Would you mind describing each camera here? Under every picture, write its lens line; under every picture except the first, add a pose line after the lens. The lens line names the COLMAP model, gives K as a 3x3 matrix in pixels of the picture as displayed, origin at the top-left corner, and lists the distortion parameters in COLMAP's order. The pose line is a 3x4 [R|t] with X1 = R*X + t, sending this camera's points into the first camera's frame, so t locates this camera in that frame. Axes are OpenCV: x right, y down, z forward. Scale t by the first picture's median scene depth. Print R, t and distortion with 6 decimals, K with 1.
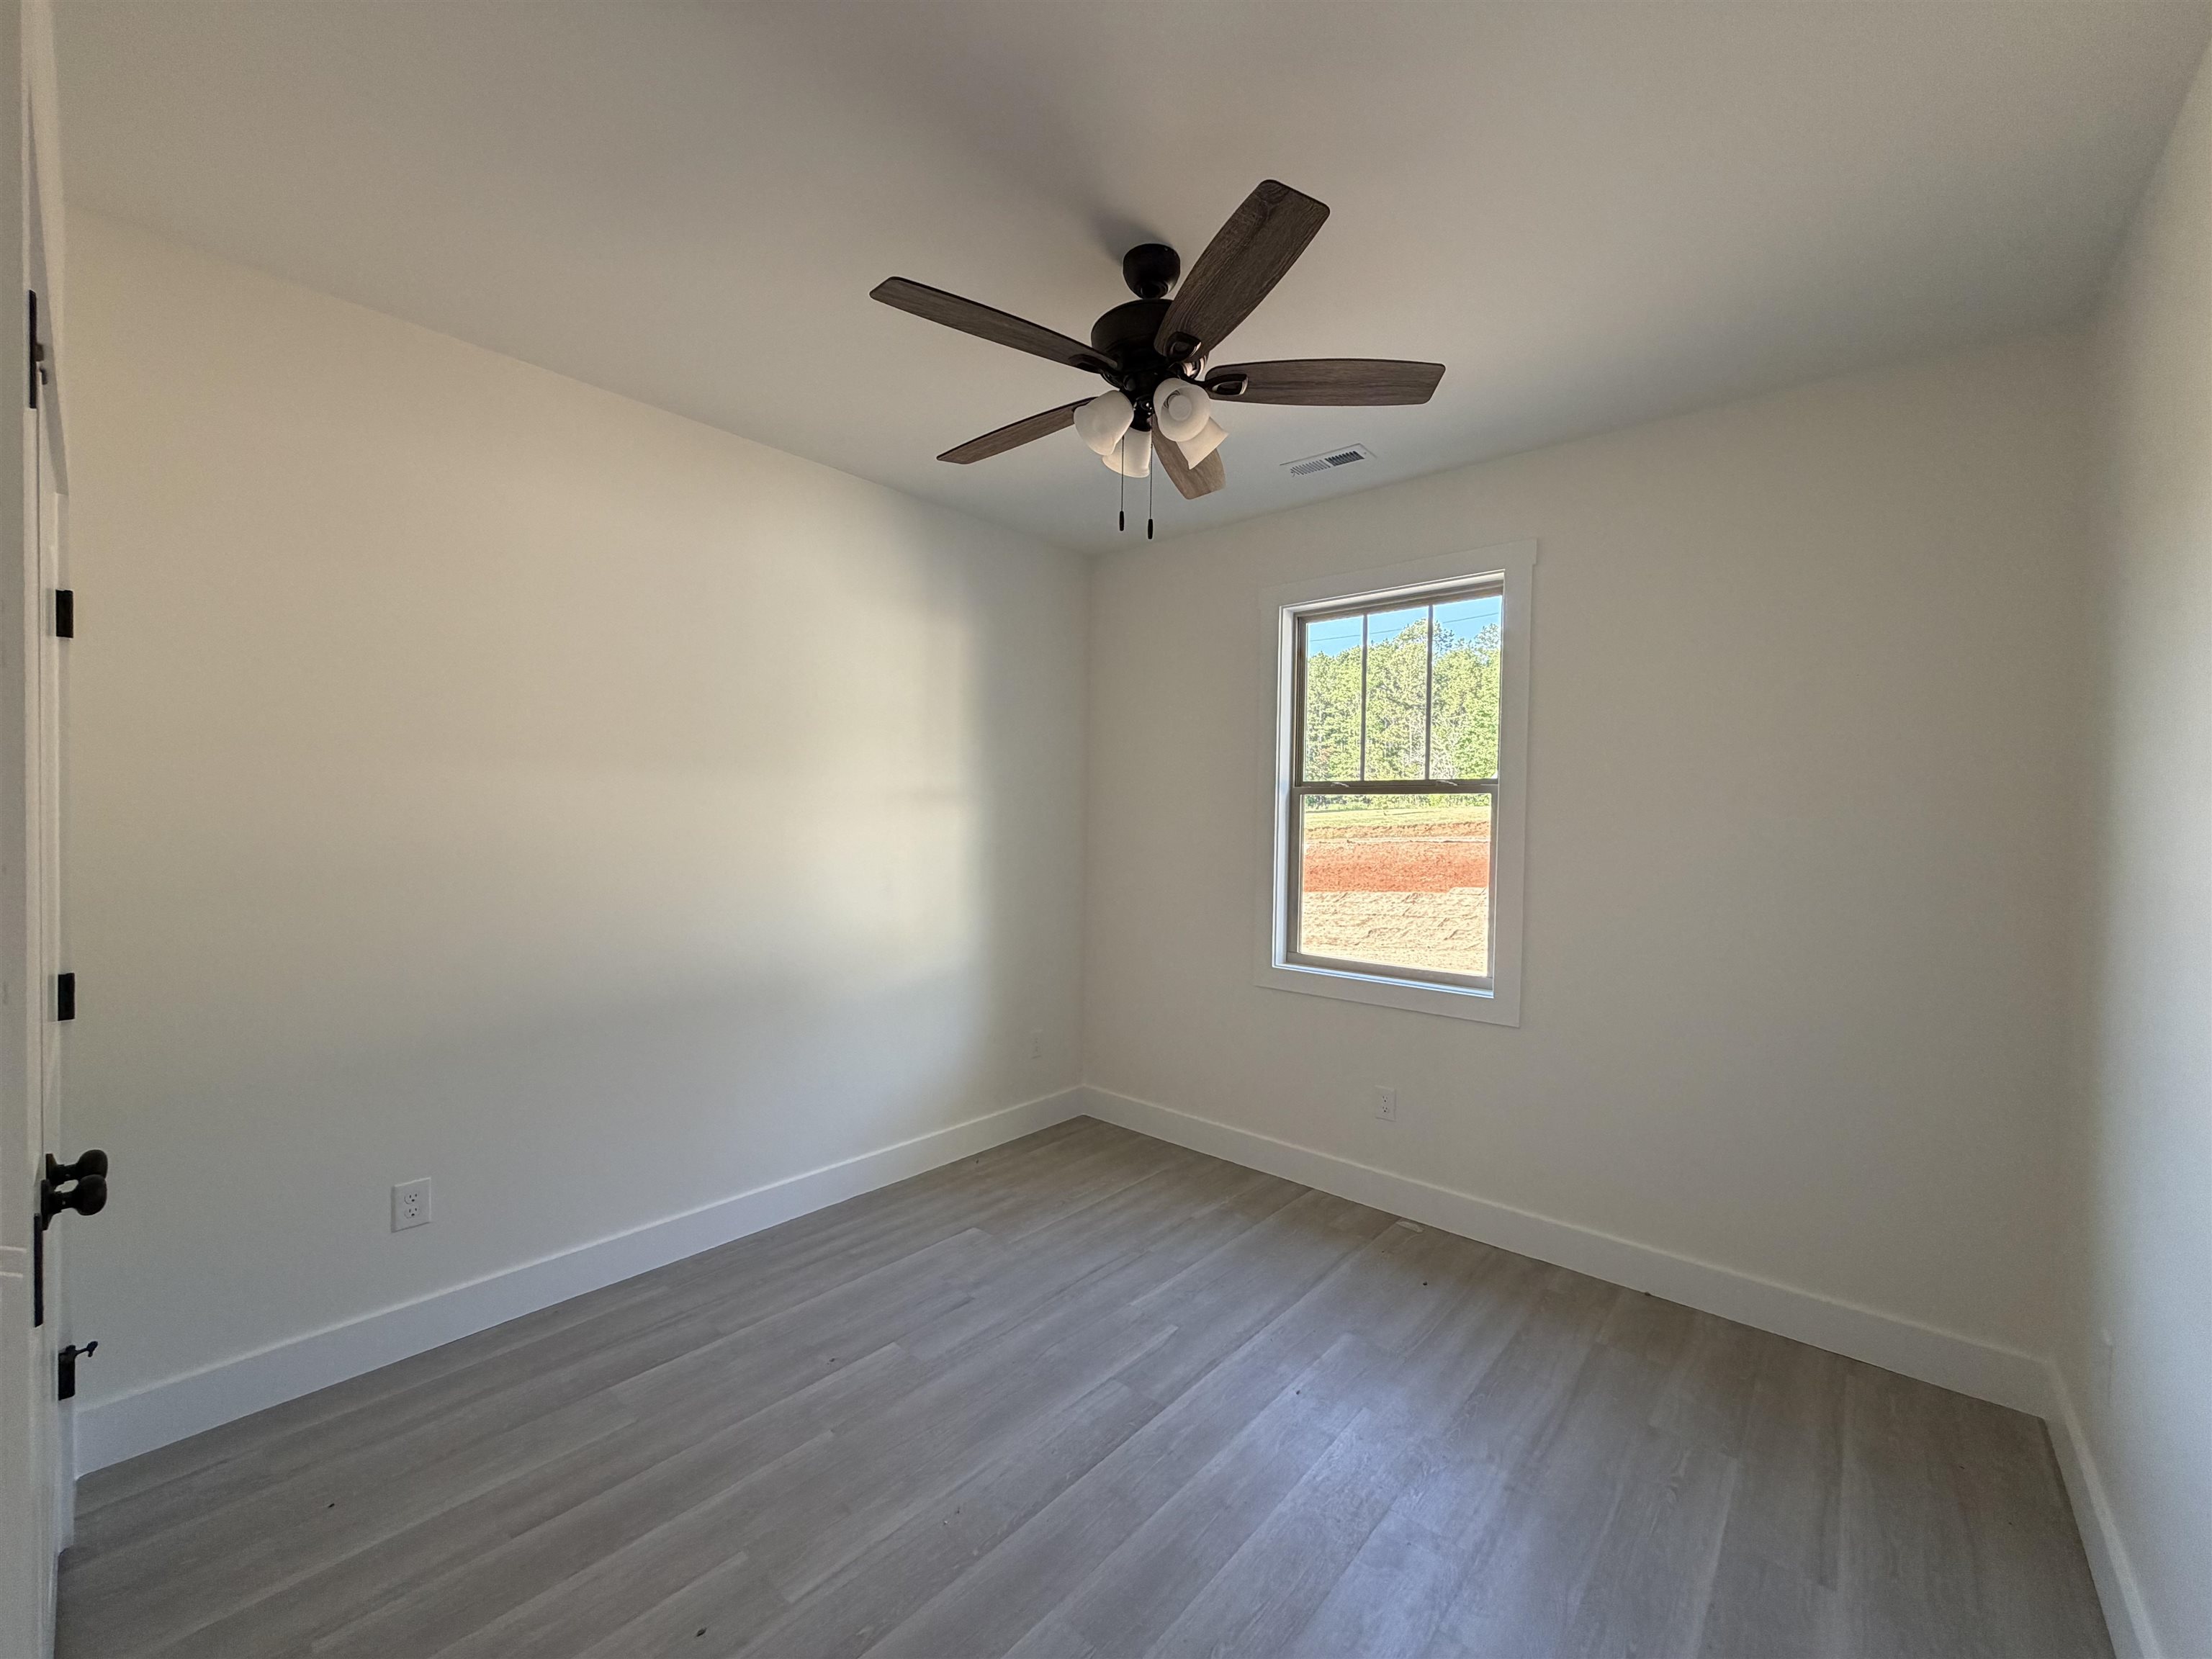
lens RADIAL K [[878.0, 0, 1103.5], [0, 878.0, 831.8], [0, 0, 1]] dist [0.006649, -0.000052]
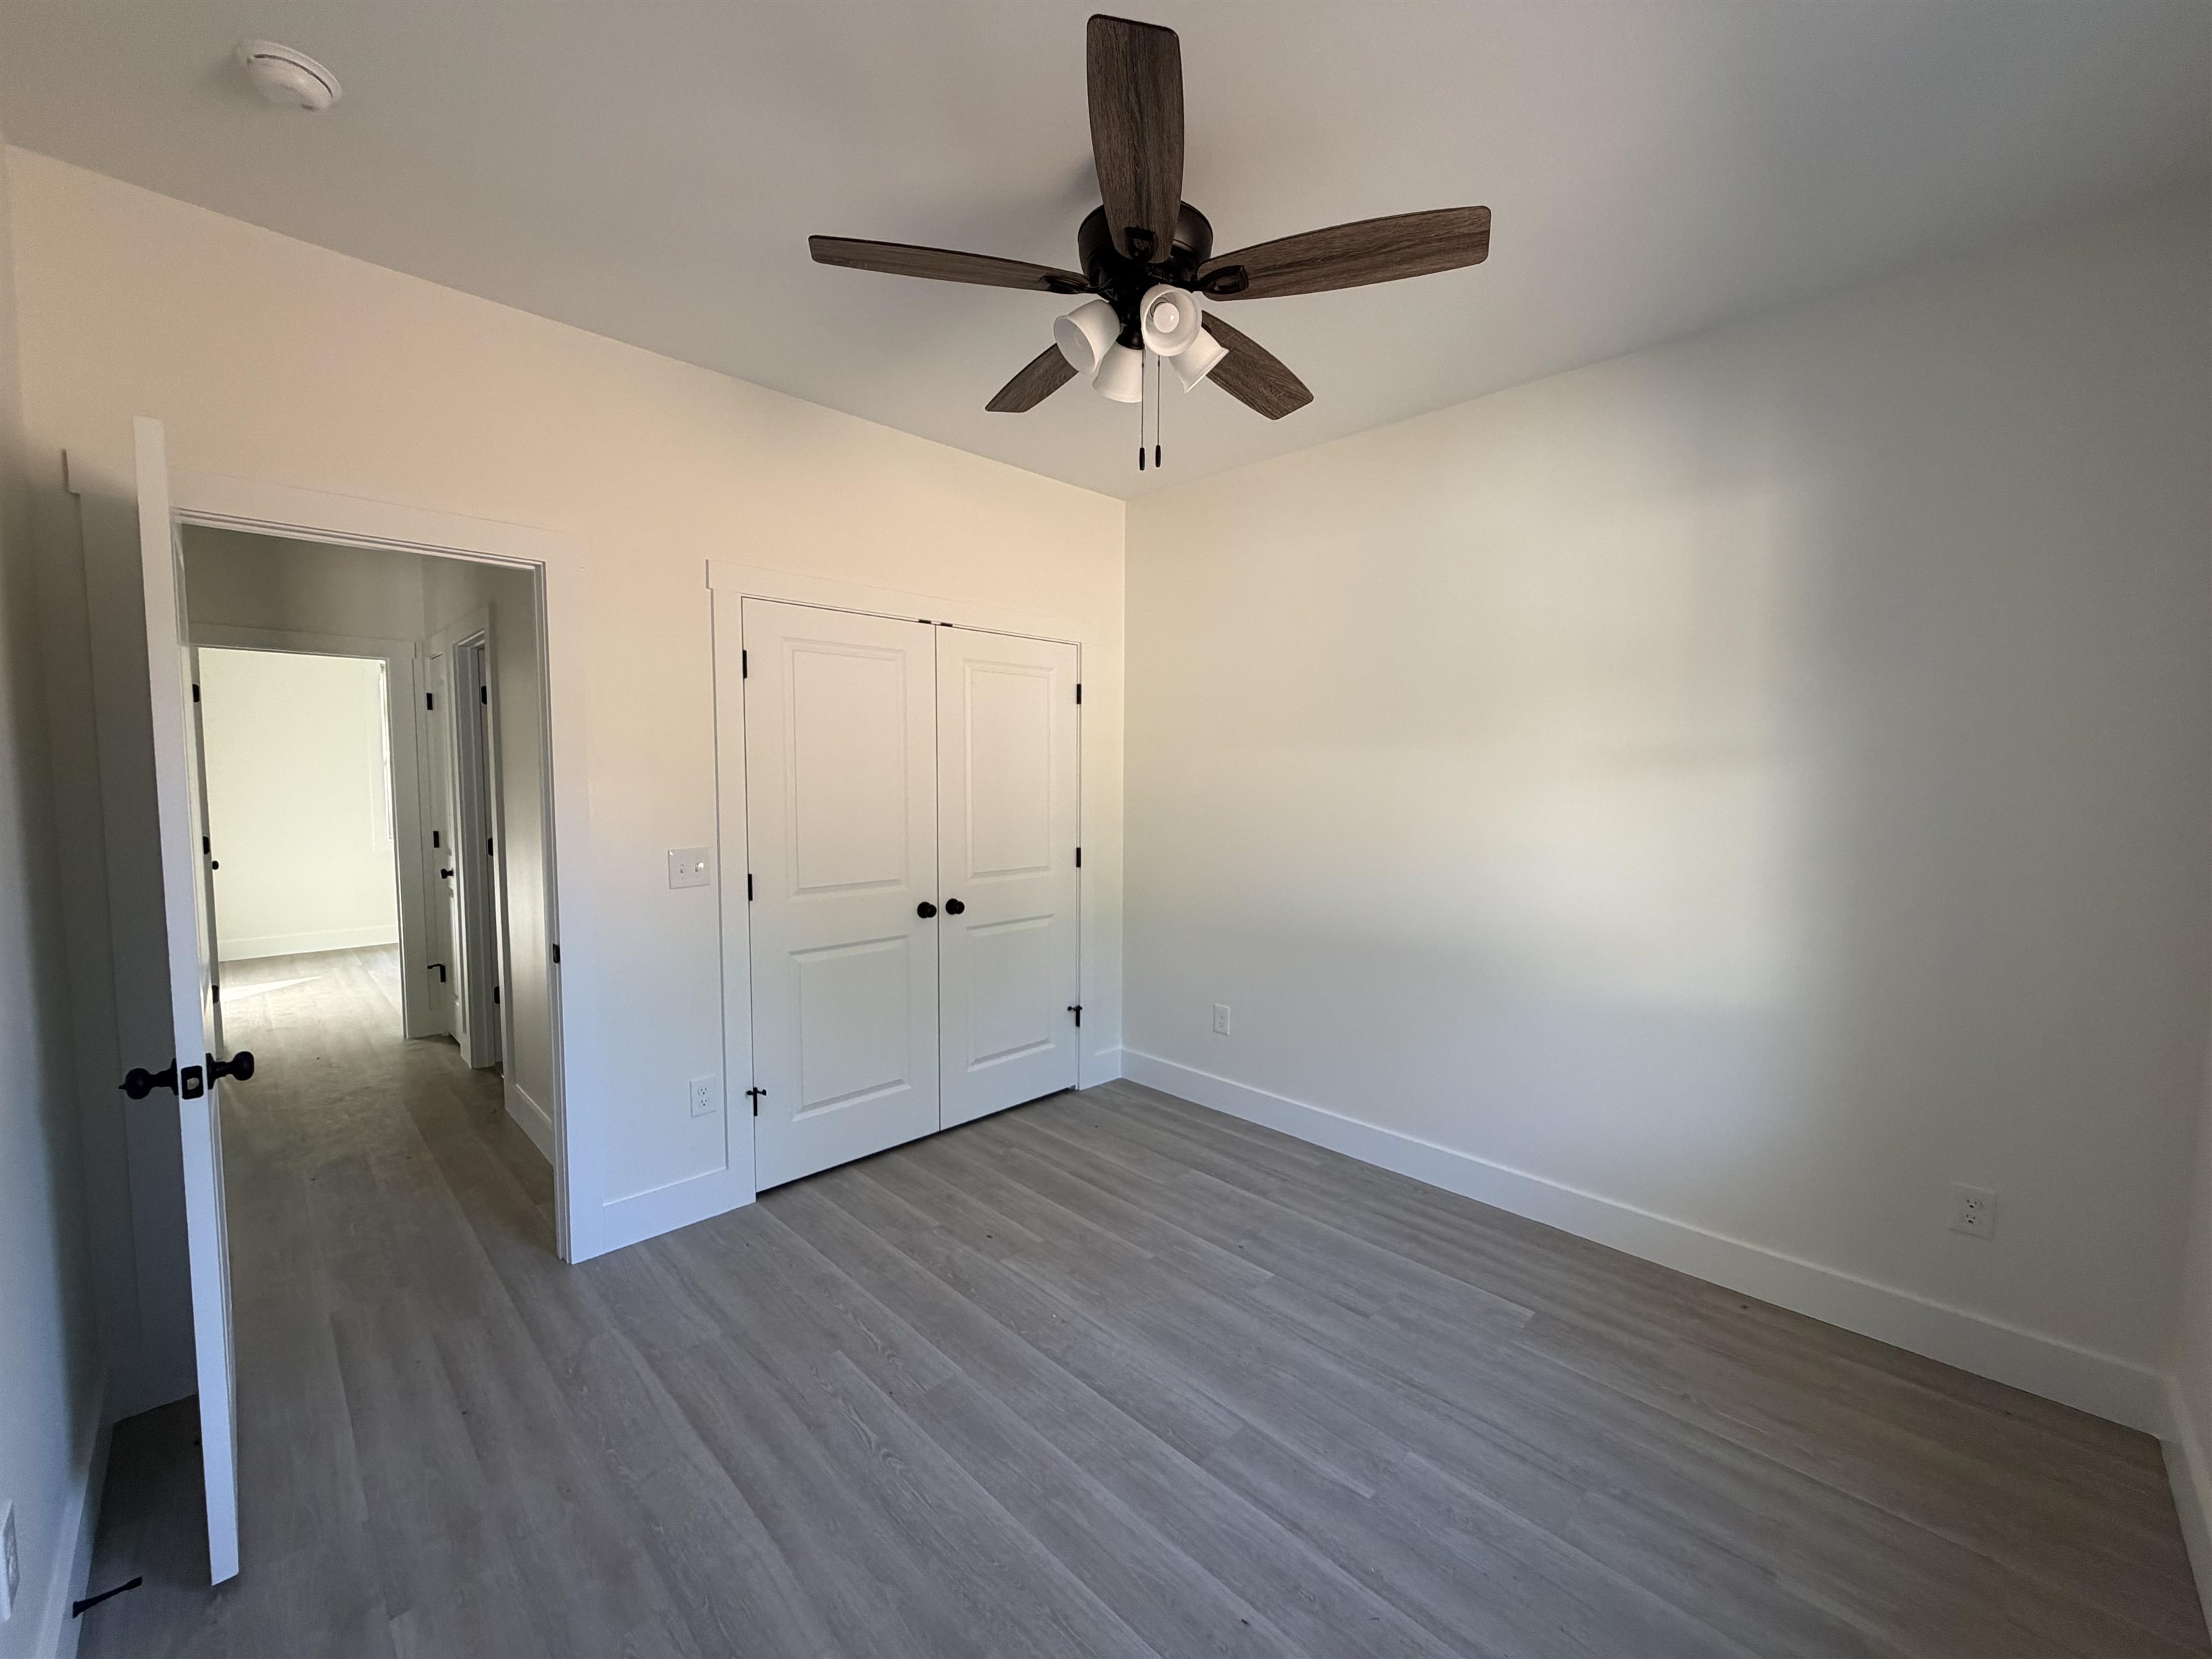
lens RADIAL K [[878.0, 0, 1103.5], [0, 878.0, 831.8], [0, 0, 1]] dist [0.006649, -0.000052]
pose [[-0.061495, 0.051229, -0.996792, 0.791155], [-0.023548, 0.998330, 0.052761, -0.005674], [0.997830, 0.026717, -0.060186, 0.826087]]
